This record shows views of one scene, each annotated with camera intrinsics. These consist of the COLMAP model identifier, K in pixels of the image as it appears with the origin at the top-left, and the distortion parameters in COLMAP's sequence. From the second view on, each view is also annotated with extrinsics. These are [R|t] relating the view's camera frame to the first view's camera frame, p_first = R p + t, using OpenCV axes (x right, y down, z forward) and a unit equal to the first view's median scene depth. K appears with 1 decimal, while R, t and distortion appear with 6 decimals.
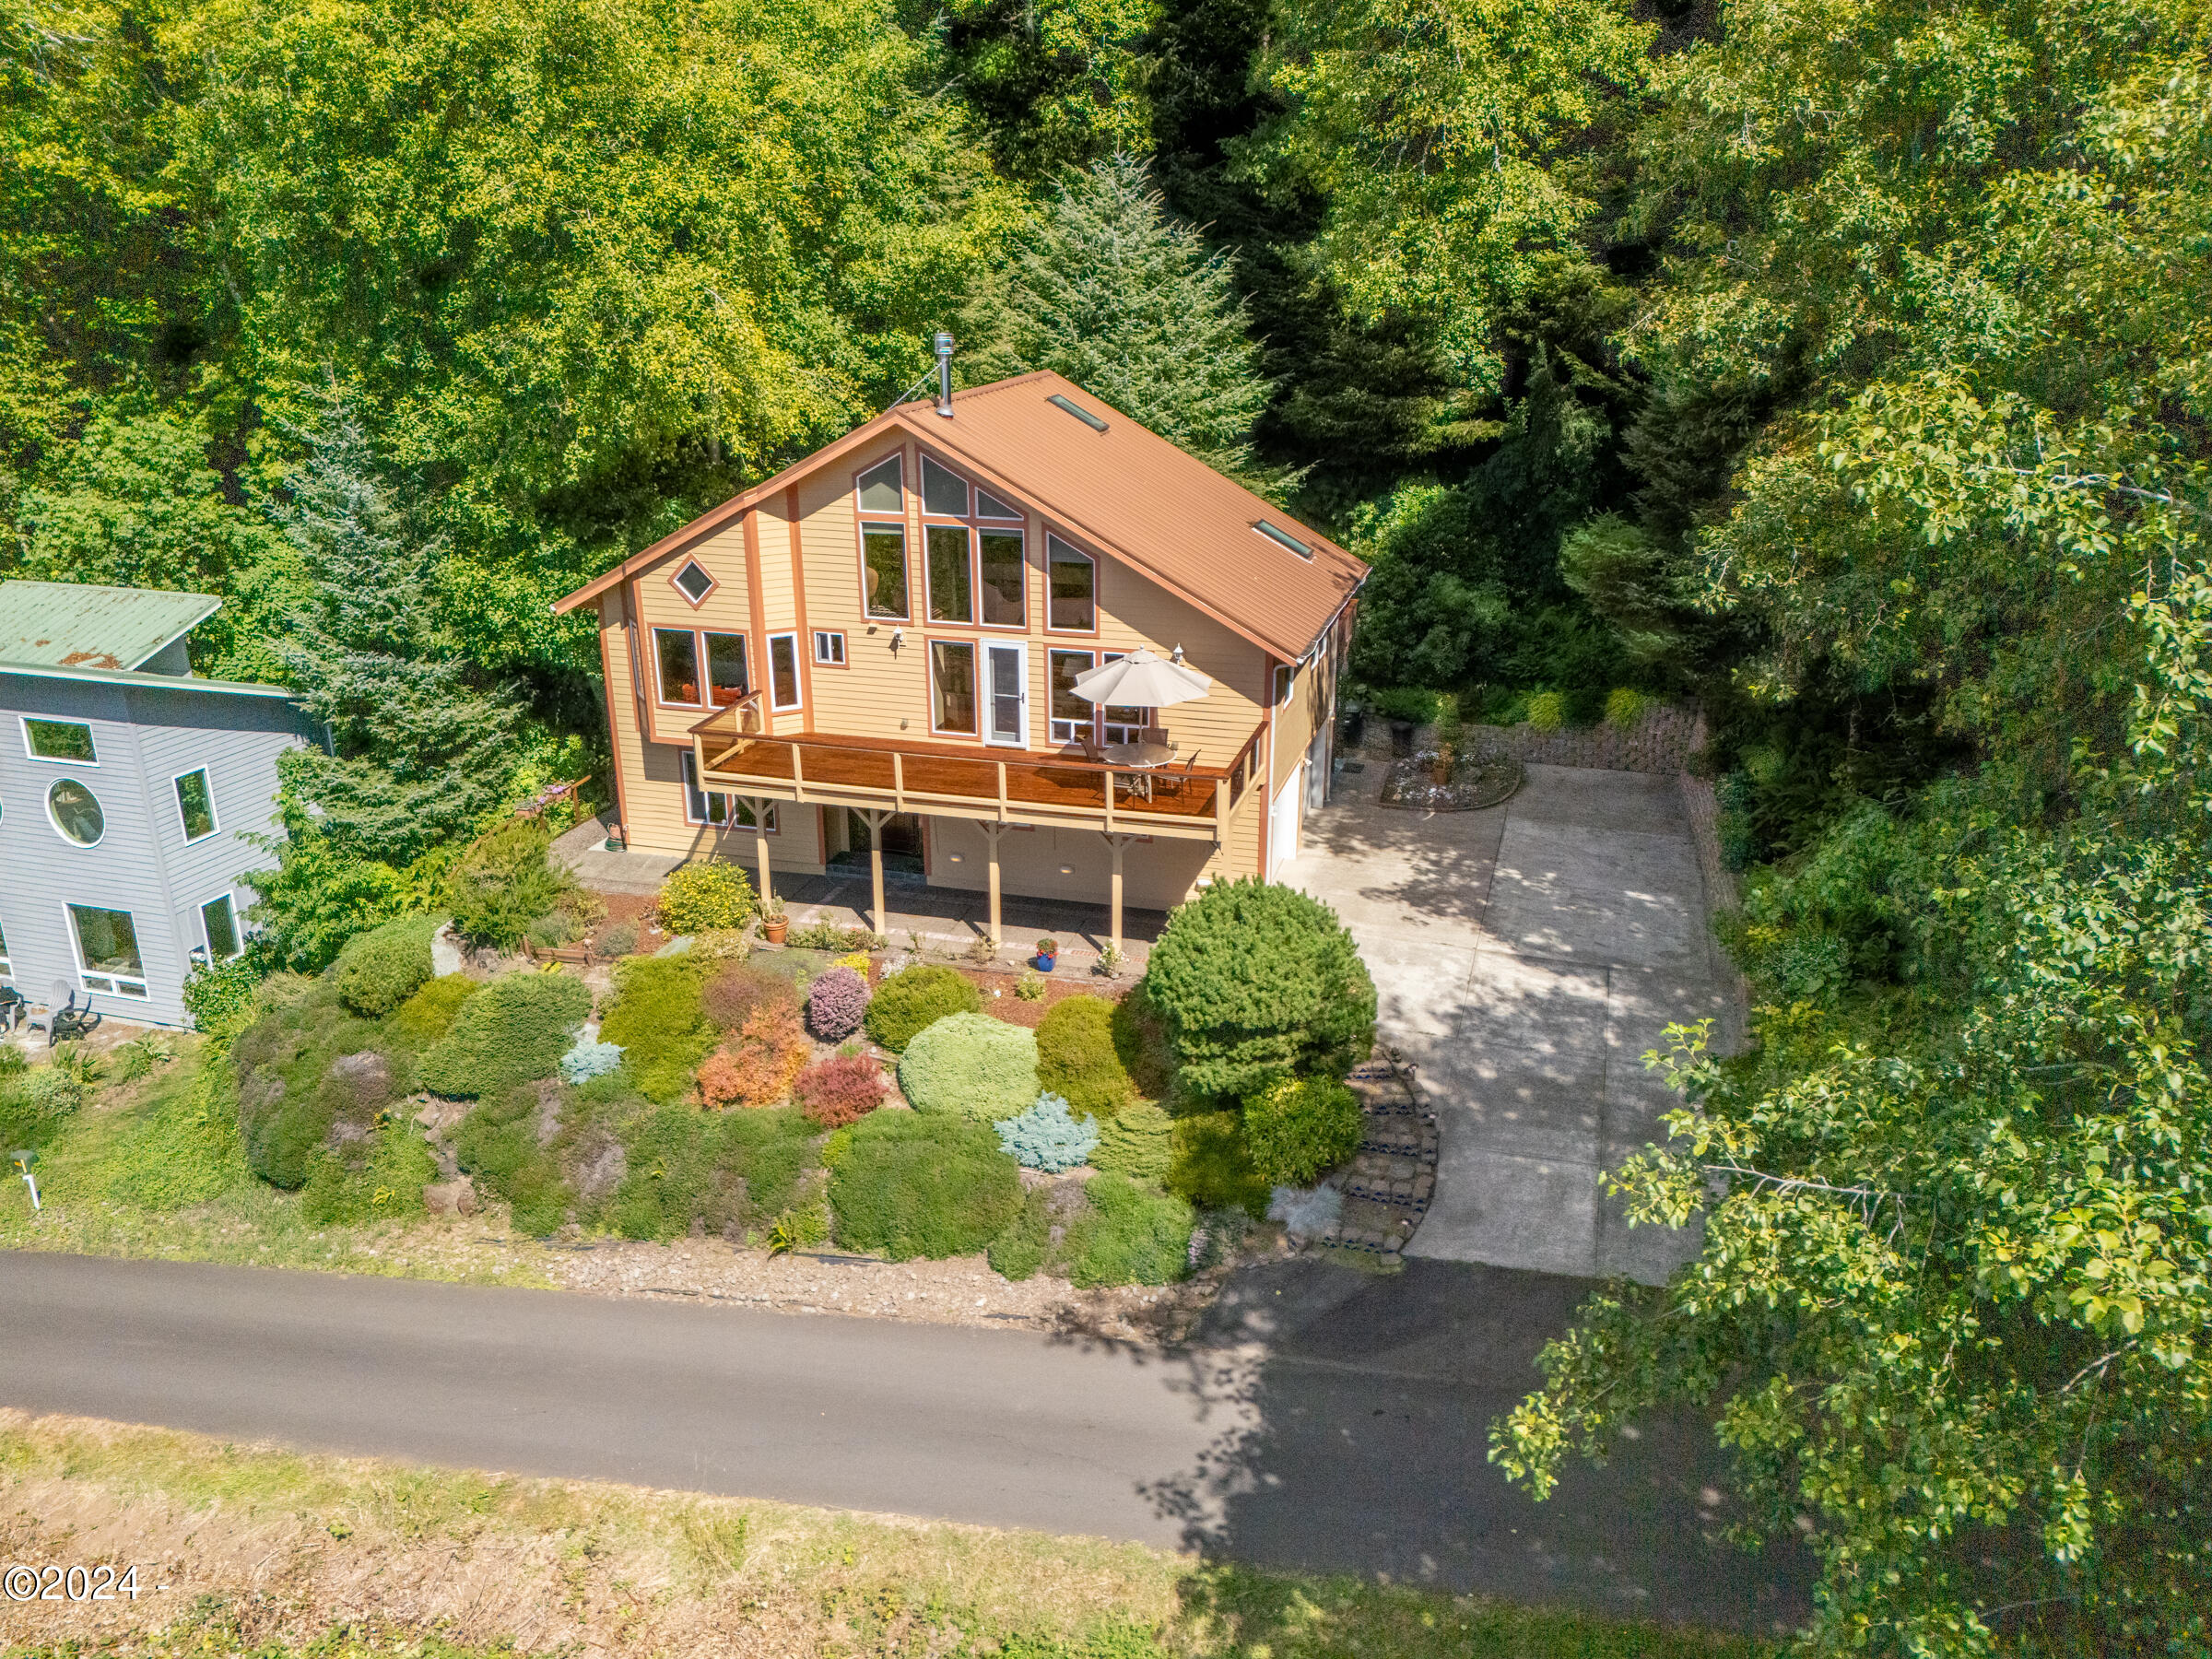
lens RADIAL K [[1580.1, 0, 1116.8], [0, 1580.1, 858.1], [0, 0, 1]] dist [0.086797, -0.075056]
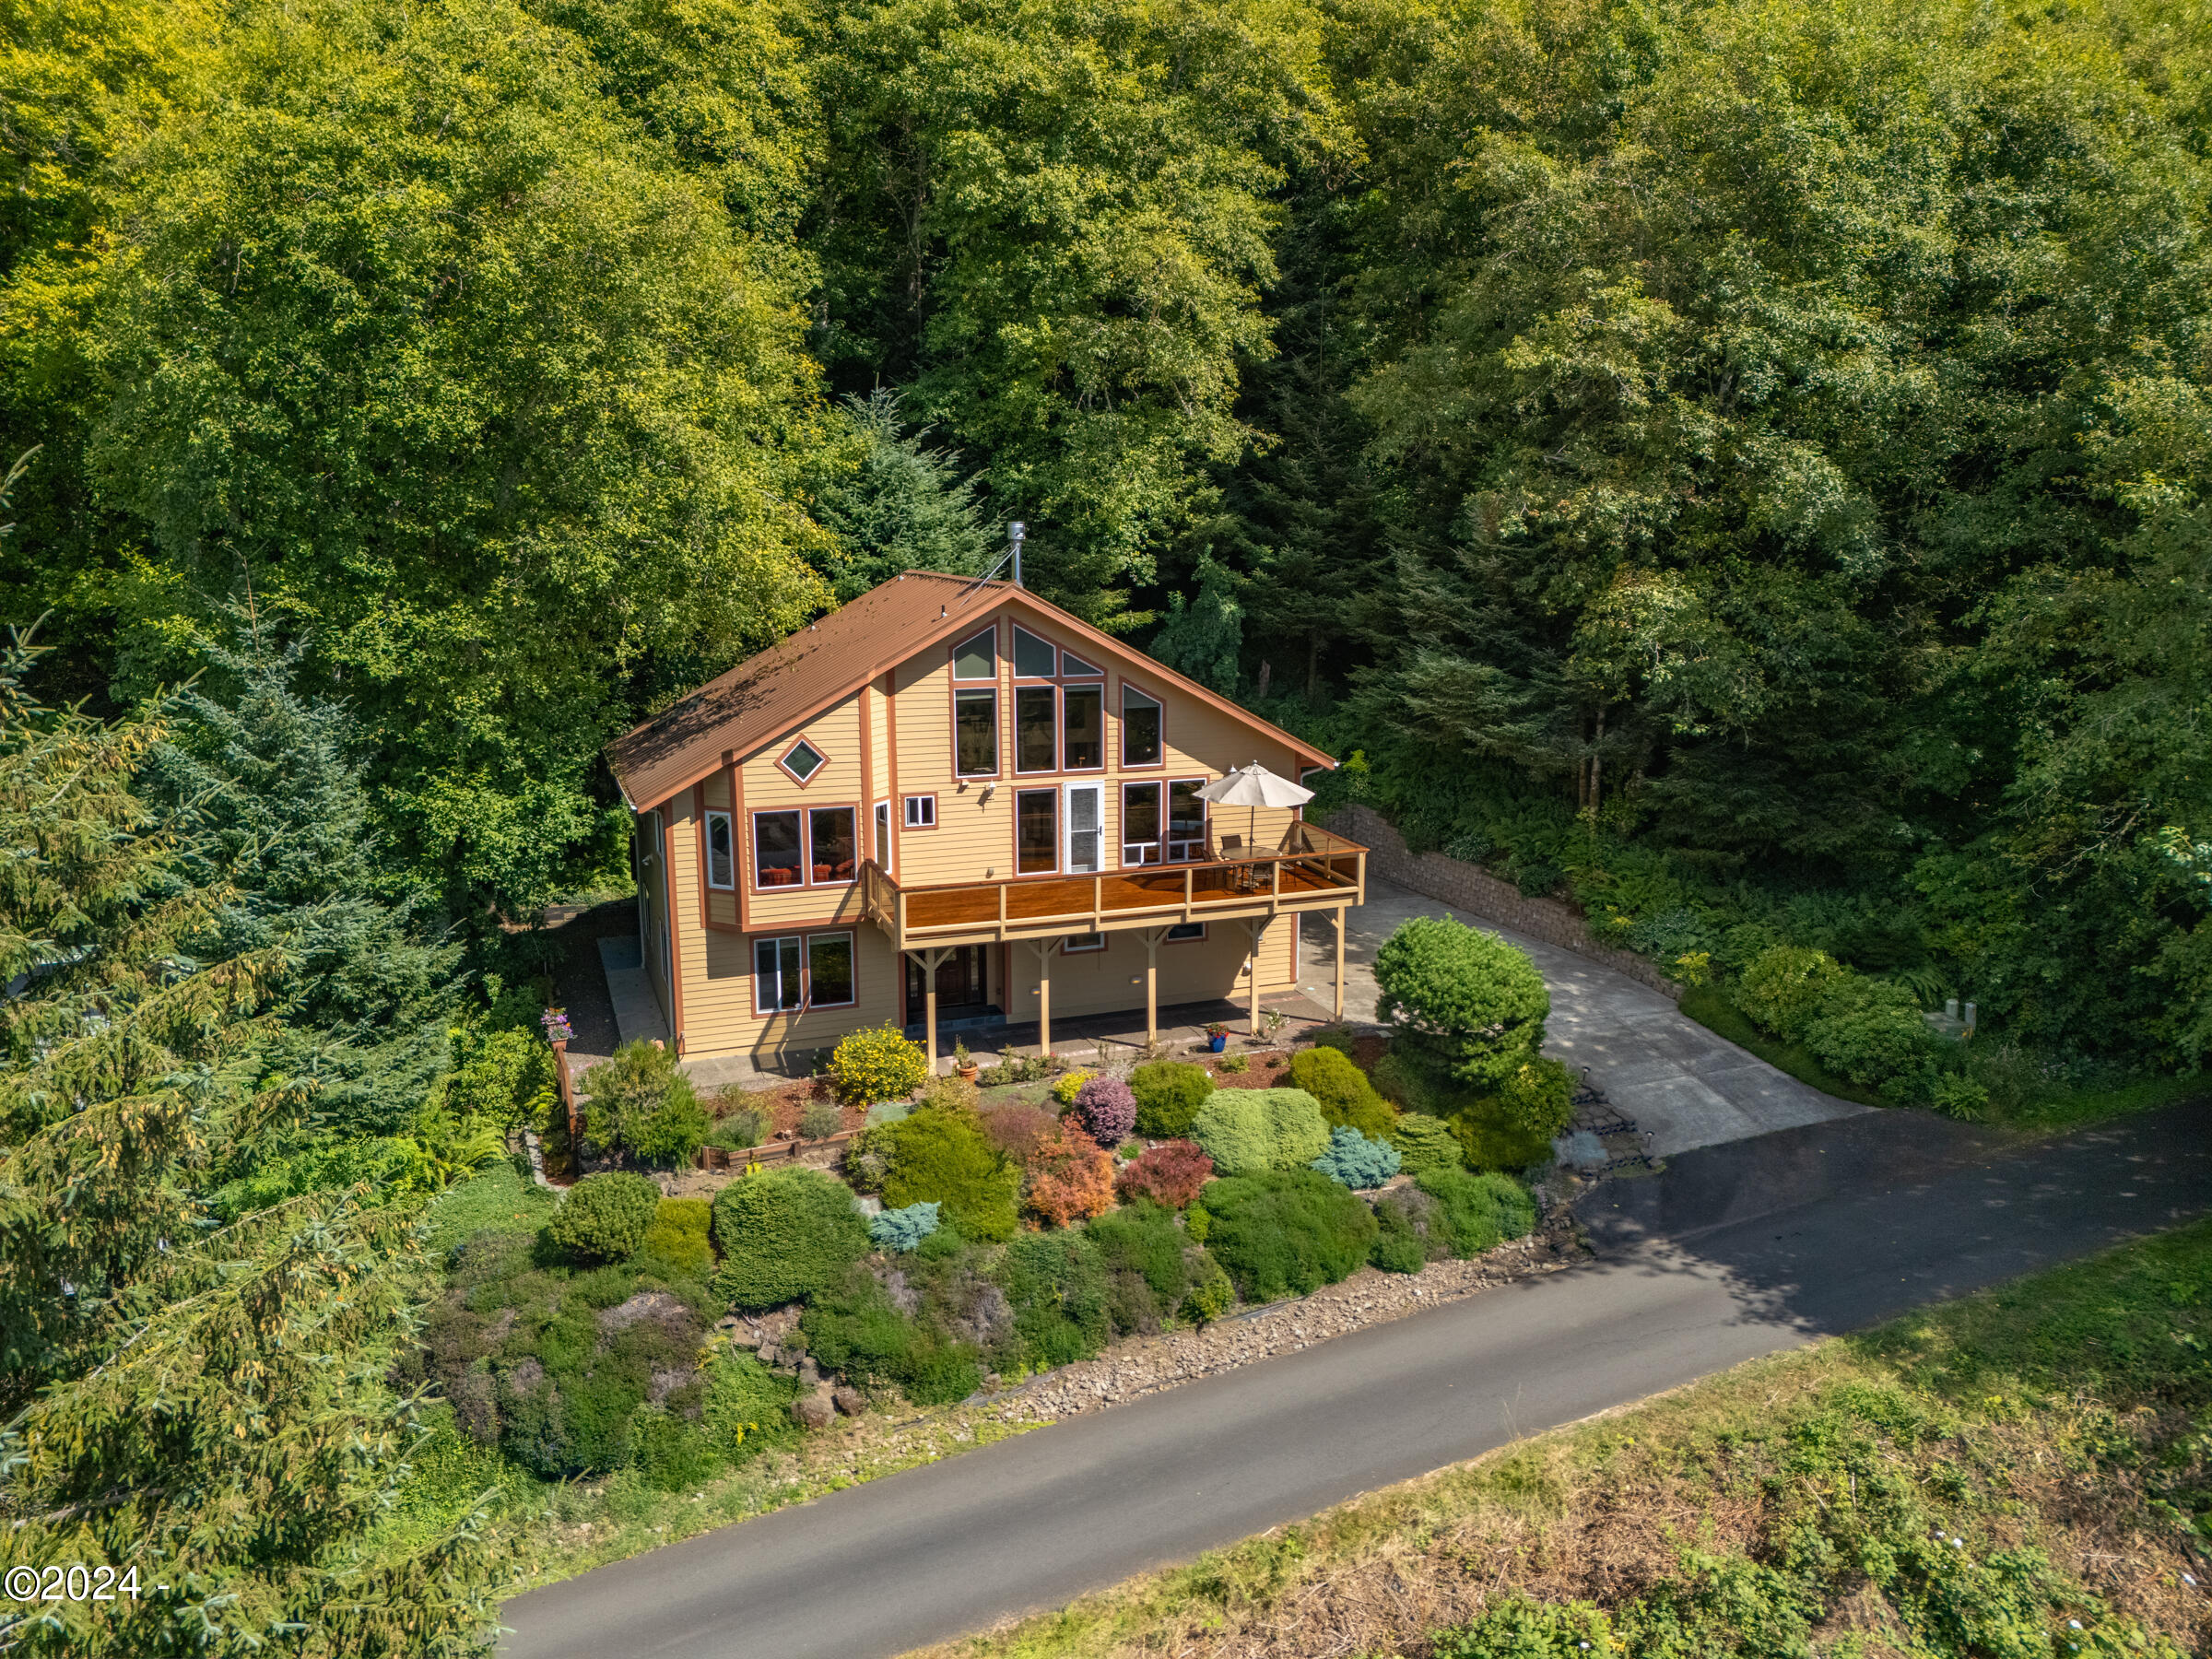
lens RADIAL K [[1580.1, 0, 1116.8], [0, 1580.1, 858.1], [0, 0, 1]] dist [0.086797, -0.075056]
pose [[0.810026, -0.129465, 0.571924, -0.701773], [0.213306, 0.973561, -0.081725, 0.012454], [-0.546222, 0.188194, 0.816226, 0.076726]]
